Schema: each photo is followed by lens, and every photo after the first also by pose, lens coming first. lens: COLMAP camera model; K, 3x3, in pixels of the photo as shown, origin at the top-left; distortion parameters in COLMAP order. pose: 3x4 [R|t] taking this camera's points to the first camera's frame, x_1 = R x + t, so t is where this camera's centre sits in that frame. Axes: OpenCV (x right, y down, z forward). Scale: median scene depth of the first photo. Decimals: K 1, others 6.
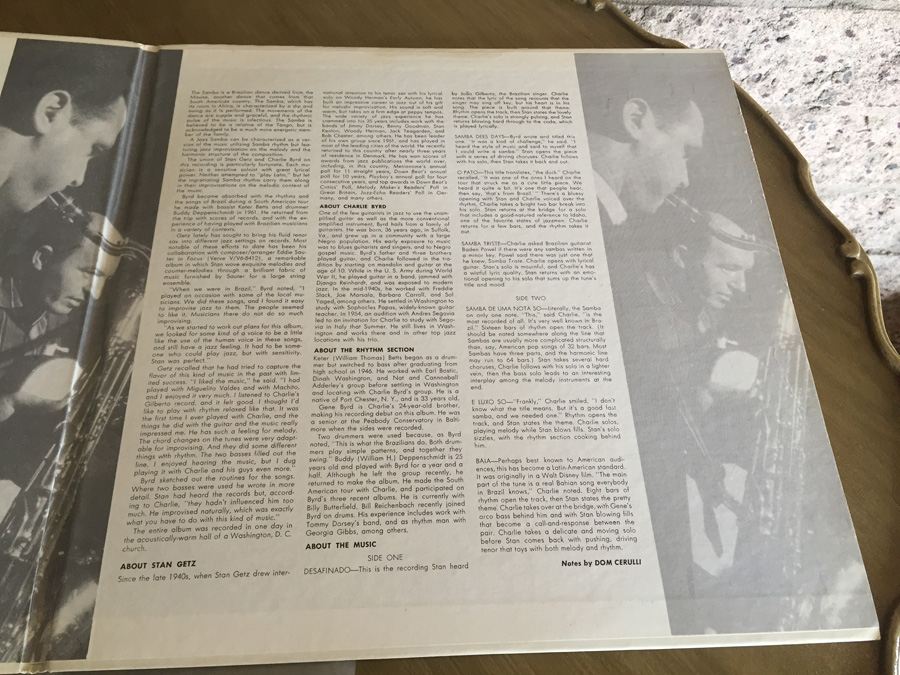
lens RADIAL K [[769.1, 0, 452.0], [0, 769.1, 343.9], [0, 0, 1]] dist [0.044925, -0.078844]
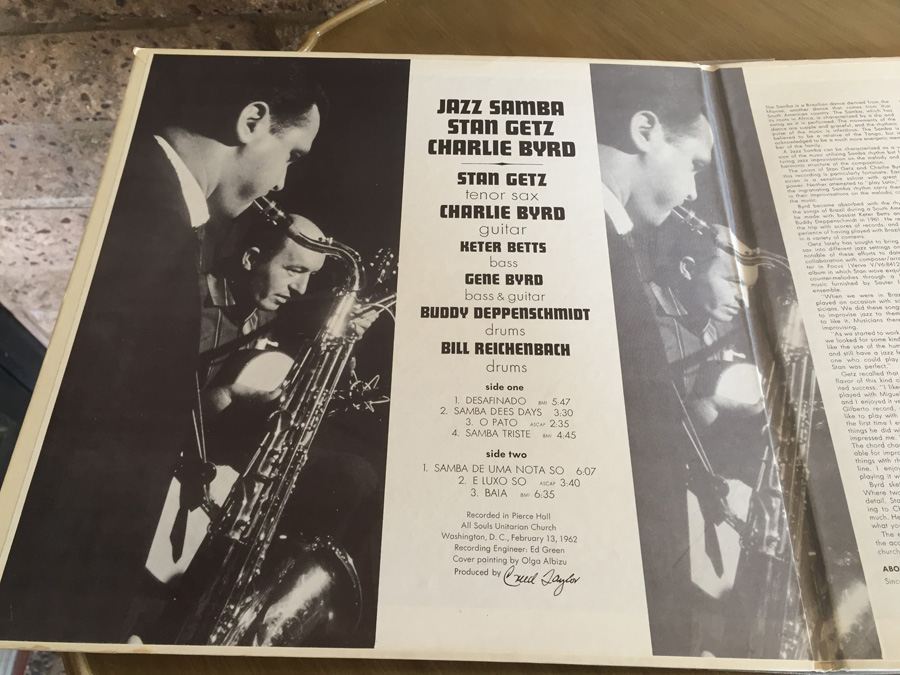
lens RADIAL K [[769.1, 0, 491.3], [0, 769.1, 300.0], [0, 0, 1]] dist [0.044925, -0.078844]
pose [[0.988612, -0.010806, -0.150101, -0.603513], [0.003729, 0.998872, -0.047346, -0.017355], [0.150443, 0.046247, 0.987536, -0.084760]]
